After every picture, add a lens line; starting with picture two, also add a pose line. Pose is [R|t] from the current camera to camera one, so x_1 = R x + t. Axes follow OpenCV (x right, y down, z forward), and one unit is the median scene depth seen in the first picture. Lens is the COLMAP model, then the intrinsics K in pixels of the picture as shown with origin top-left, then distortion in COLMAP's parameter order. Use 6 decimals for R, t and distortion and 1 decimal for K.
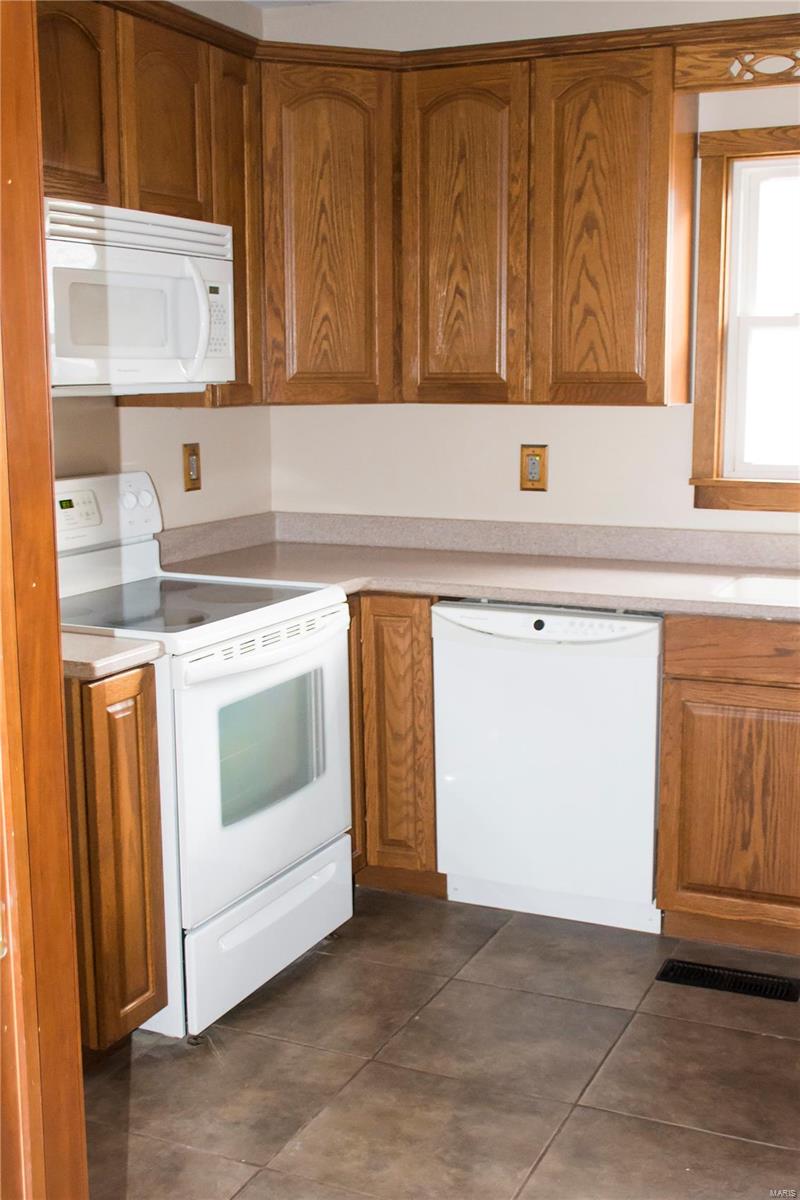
lens RADIAL K [[1426.8, 0, 399.9], [0, 1426.8, 603.6], [0, 0, 1]] dist [-0.044603, 0.000000]
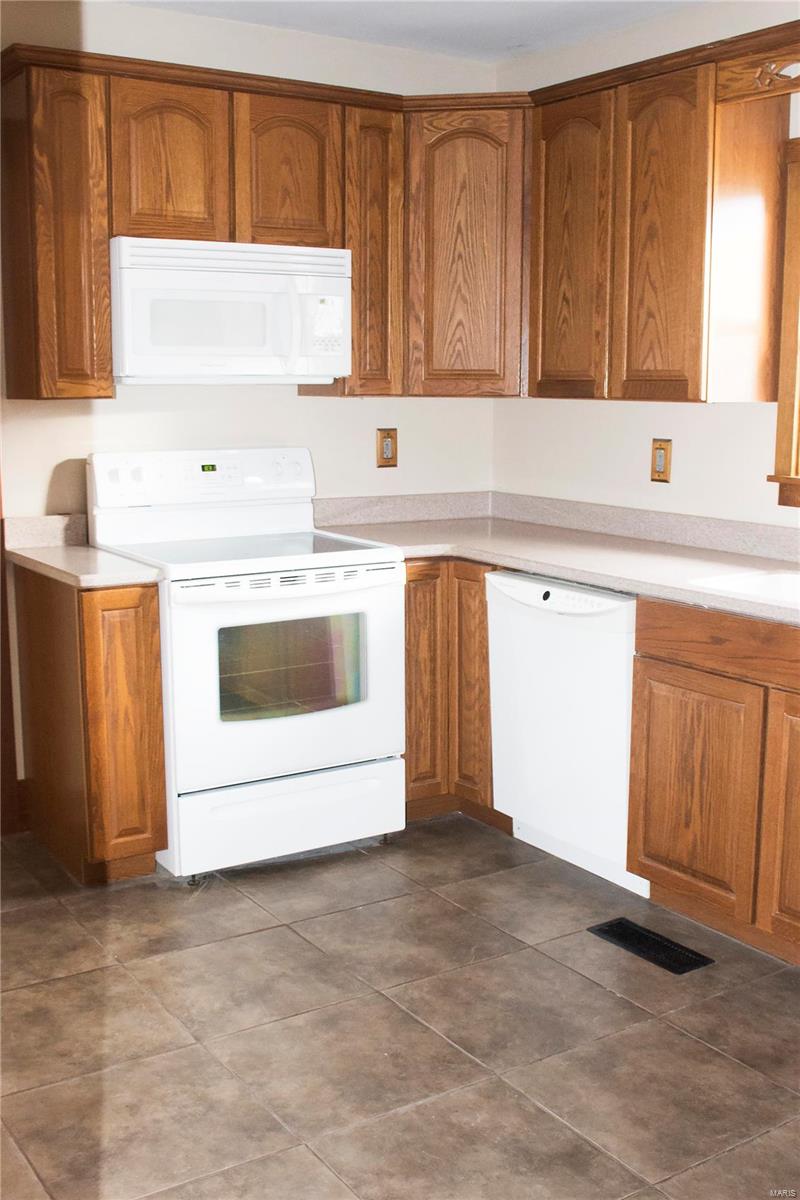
lens RADIAL K [[1317.7, 0, 397.3], [0, 1317.7, 600.2], [0, 0, 1]] dist [-0.091058, 0.000000]
pose [[0.842824, 0.095271, -0.529689, 0.521721], [-0.094274, 0.995124, 0.028980, -0.000418], [0.529868, 0.025511, 0.847696, 0.066603]]
